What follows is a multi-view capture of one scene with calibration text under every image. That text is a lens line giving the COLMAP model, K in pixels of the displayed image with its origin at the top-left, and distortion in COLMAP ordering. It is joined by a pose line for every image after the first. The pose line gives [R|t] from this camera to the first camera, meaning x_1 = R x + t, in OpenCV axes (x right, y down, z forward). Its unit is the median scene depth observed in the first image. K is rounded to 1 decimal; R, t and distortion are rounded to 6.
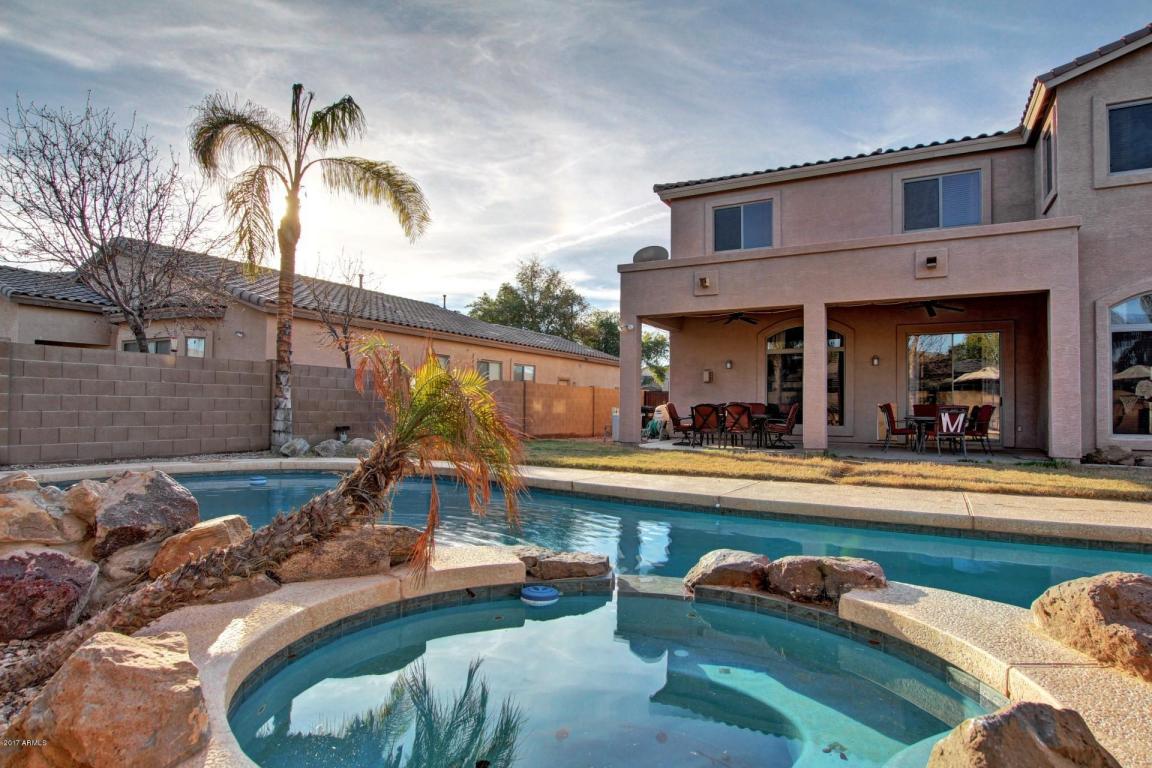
lens RADIAL K [[629.4, 0, 585.4], [0, 629.4, 391.8], [0, 0, 1]] dist [-0.021751, -0.000421]
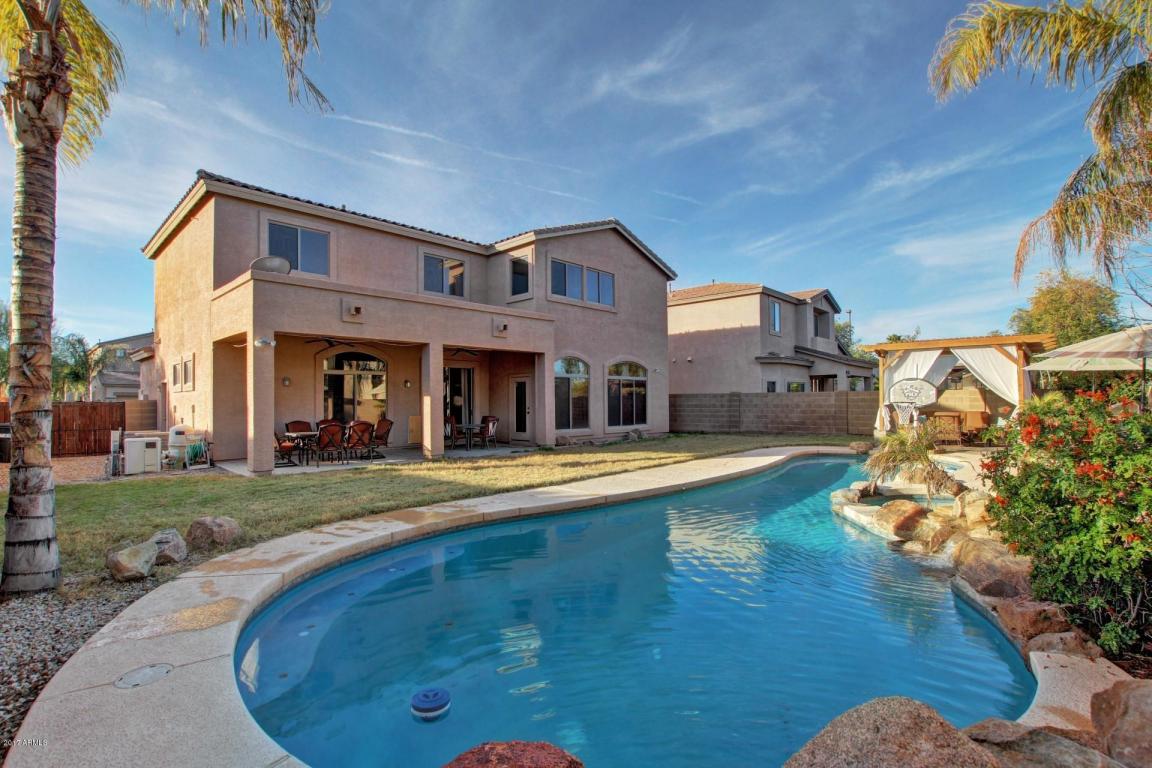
lens RADIAL K [[540.9, 0, 573.8], [0, 540.9, 387.7], [0, 0, 1]] dist [-0.005992, -0.000242]
pose [[0.256511, 0.010849, 0.966480, -0.587000], [-0.012904, 0.999886, -0.007799, -0.039320], [-0.966455, -0.010471, 0.256622, 0.392403]]
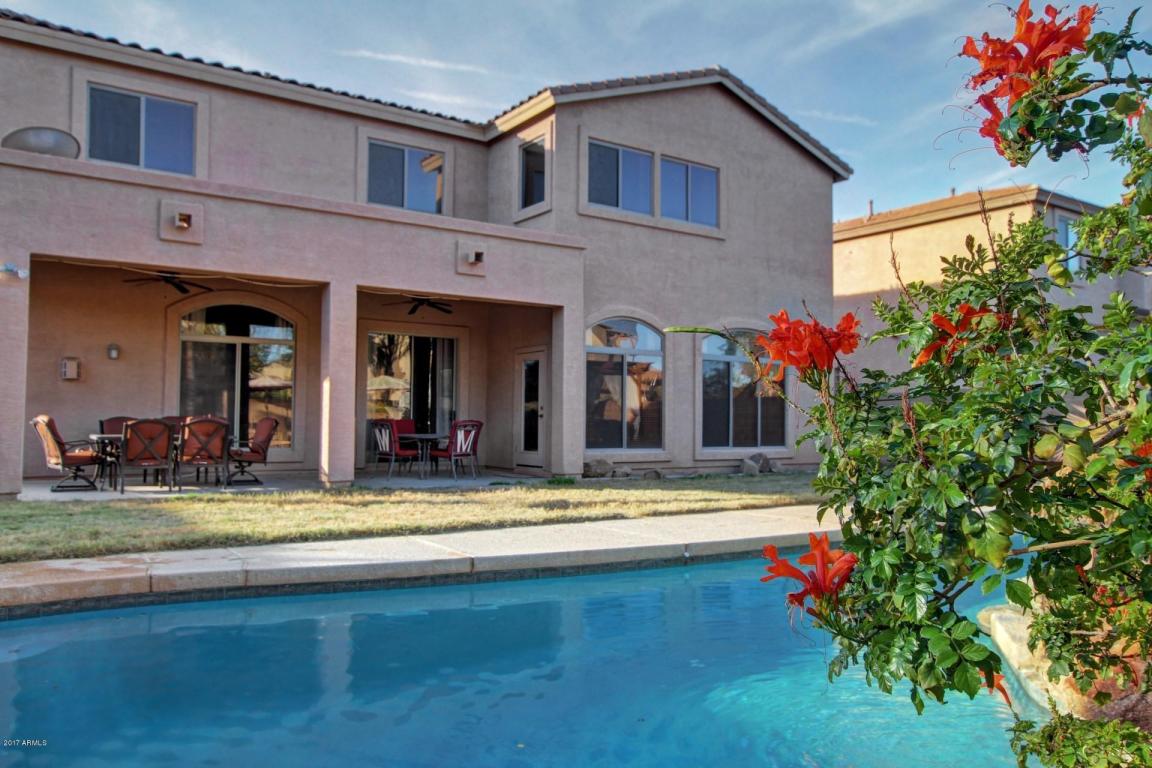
lens RADIAL K [[874.5, 0, 573.4], [0, 874.5, 383.2], [0, 0, 1]] dist [0.014200, 0.006638]
pose [[0.454745, 0.033574, 0.889989, -0.382874], [-0.027015, 0.999349, -0.023896, -0.005622], [-0.890212, -0.013176, 0.455356, 0.263146]]
